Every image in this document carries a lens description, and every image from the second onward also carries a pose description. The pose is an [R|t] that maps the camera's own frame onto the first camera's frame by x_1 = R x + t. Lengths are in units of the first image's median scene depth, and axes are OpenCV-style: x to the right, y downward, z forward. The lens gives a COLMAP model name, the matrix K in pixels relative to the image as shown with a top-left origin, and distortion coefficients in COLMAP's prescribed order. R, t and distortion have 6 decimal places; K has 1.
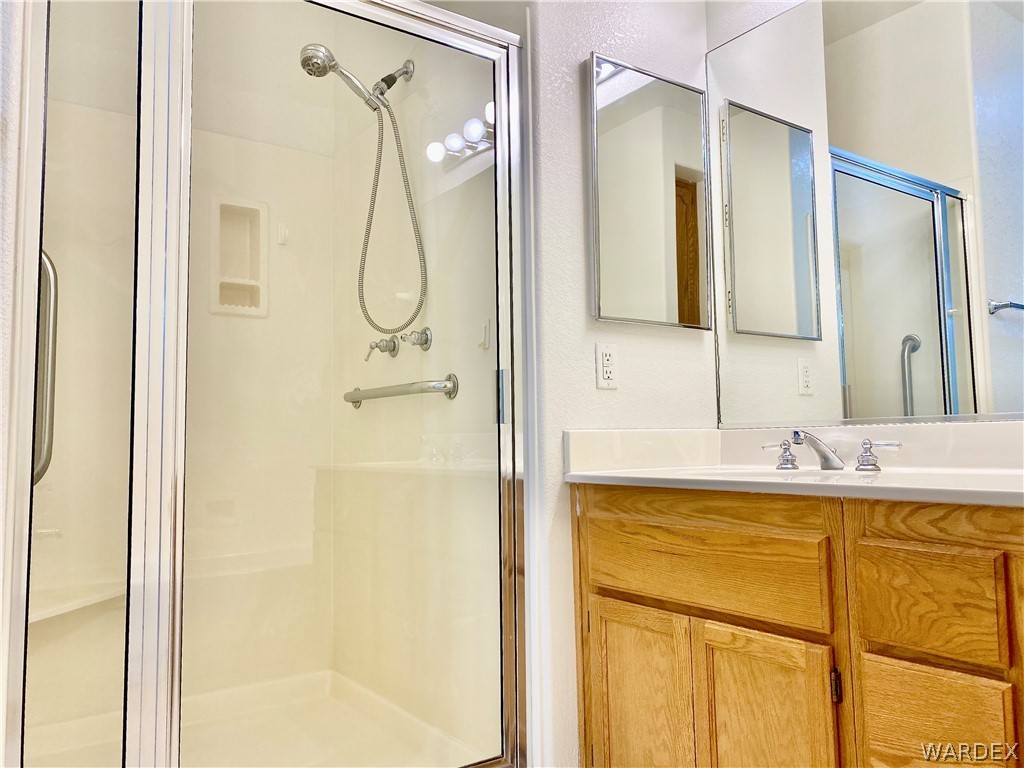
lens RADIAL K [[787.0, 0, 508.0], [0, 787.0, 382.3], [0, 0, 1]] dist [0.045249, -0.054545]
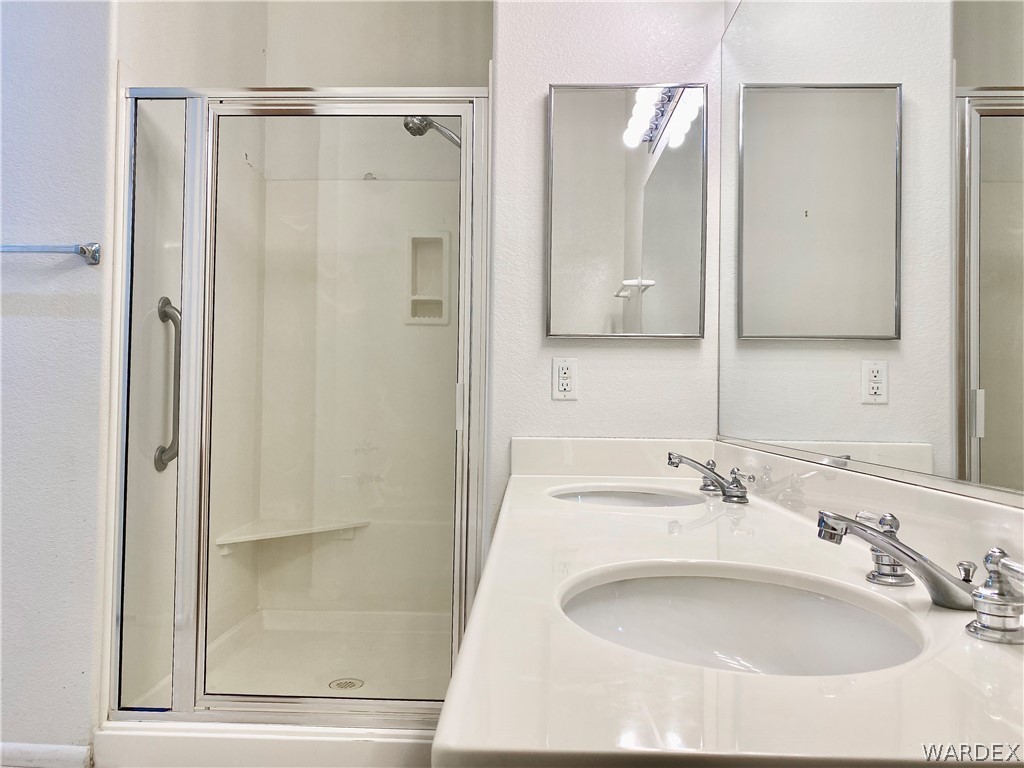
lens RADIAL K [[787.0, 0, 515.3], [0, 787.0, 381.4], [0, 0, 1]] dist [0.045249, -0.054545]
pose [[0.800558, 0.012616, -0.599123, 0.747248], [0.018731, 0.998763, 0.046059, -0.070677], [0.598963, -0.048095, 0.799331, 0.109564]]
